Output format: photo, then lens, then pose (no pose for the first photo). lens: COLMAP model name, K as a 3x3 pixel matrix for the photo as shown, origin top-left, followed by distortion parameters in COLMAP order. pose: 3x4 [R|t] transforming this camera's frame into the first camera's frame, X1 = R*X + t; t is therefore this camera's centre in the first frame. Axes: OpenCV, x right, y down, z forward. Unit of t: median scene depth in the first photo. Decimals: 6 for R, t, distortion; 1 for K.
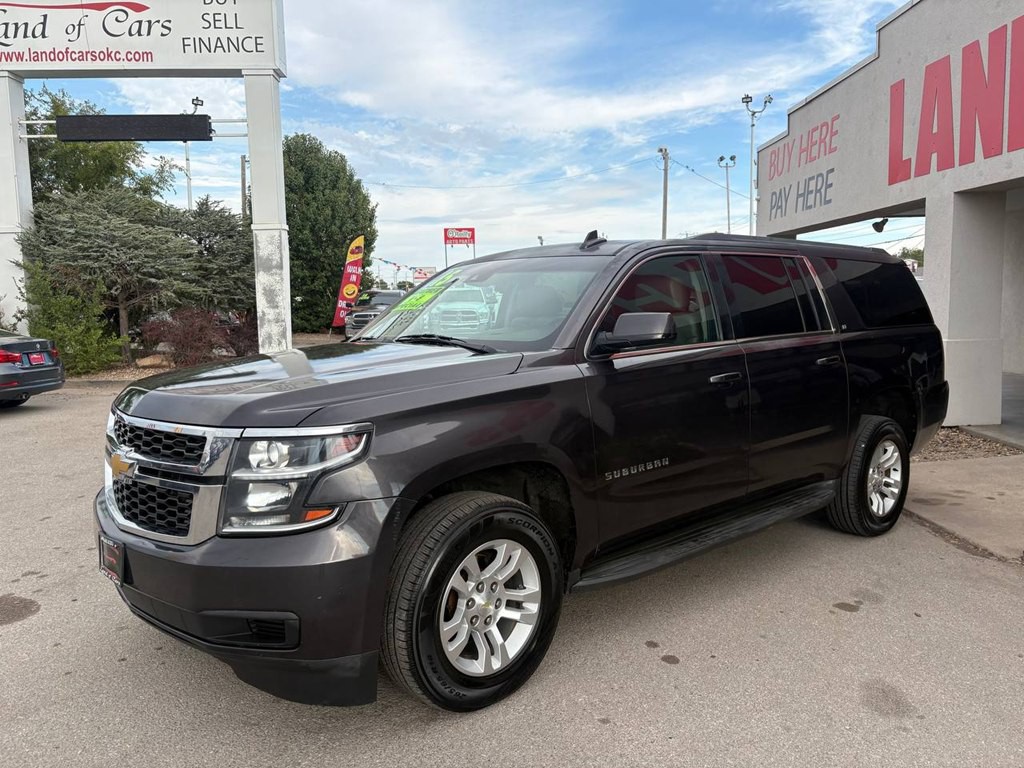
lens RADIAL K [[751.1, 0, 512.0], [0, 751.1, 384.0], [0, 0, 1]] dist [0.043770, -0.042193]
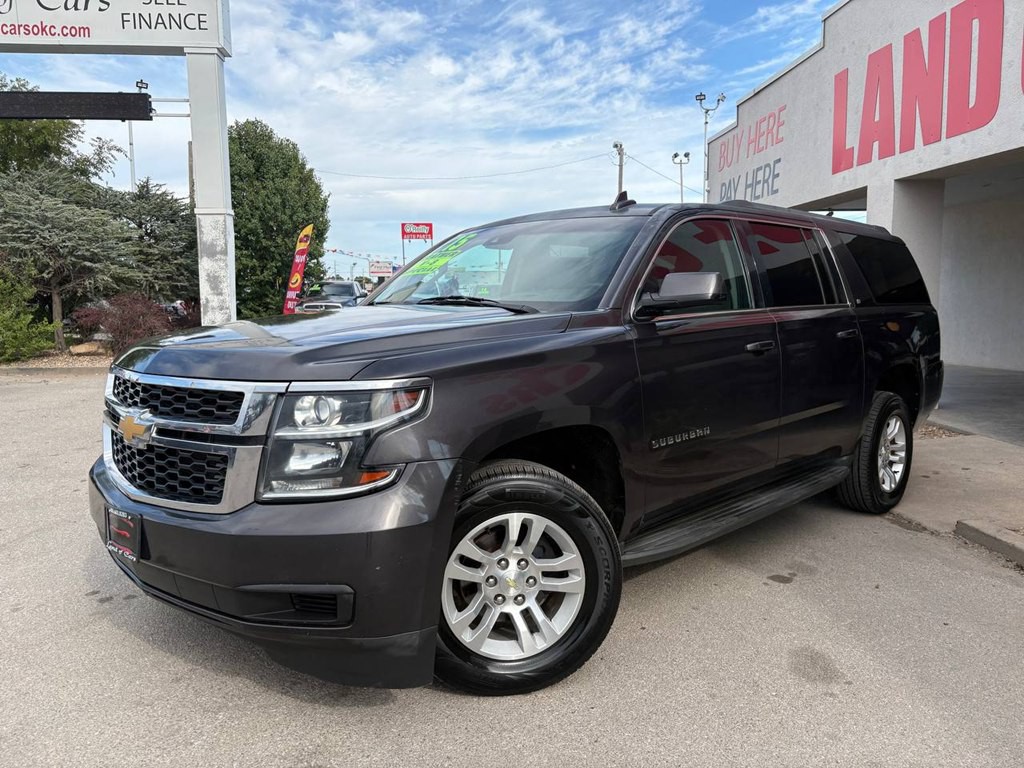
lens RADIAL K [[751.1, 0, 512.0], [0, 751.1, 384.0], [0, 0, 1]] dist [0.043770, -0.042193]
pose [[0.998419, 0.003498, 0.056094, 0.008148], [-0.003743, 0.999984, 0.004271, 0.008409], [-0.056078, -0.004475, 0.998416, 0.008382]]
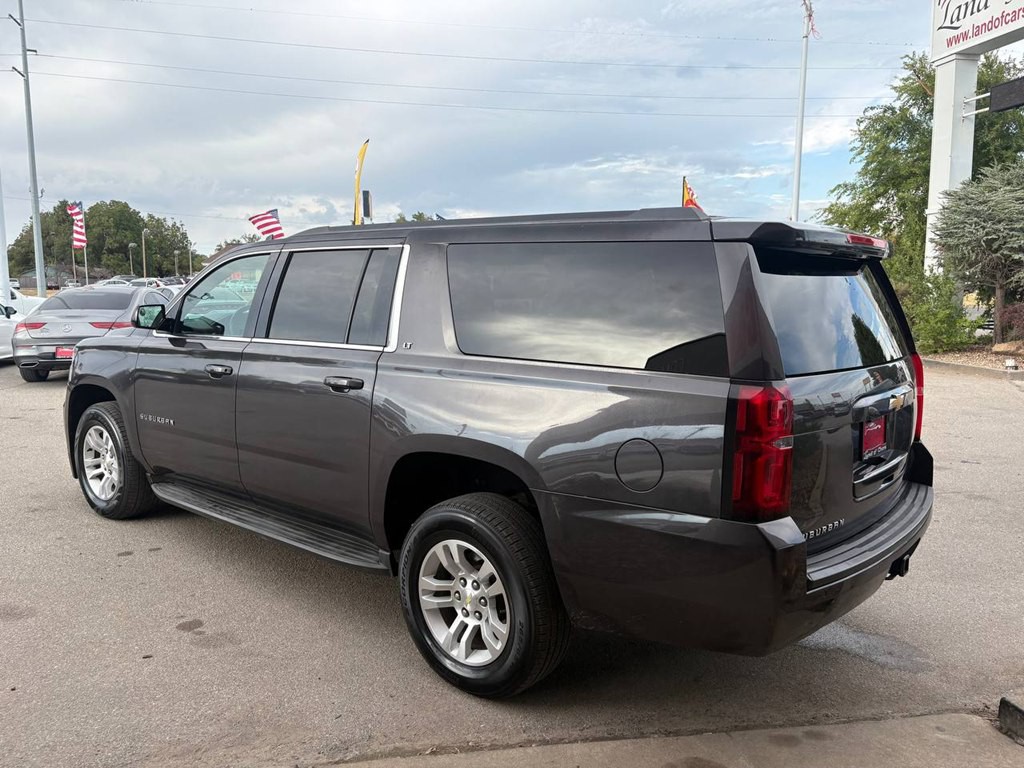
lens RADIAL K [[756.4, 0, 500.4], [0, 756.4, 386.9], [0, 0, 1]] dist [0.034929, -0.026039]
pose [[0.143575, 0.153595, -0.977648, 0.335784], [-0.113948, 0.983878, 0.137839, -0.039906], [0.983057, 0.091611, 0.158762, 0.271210]]
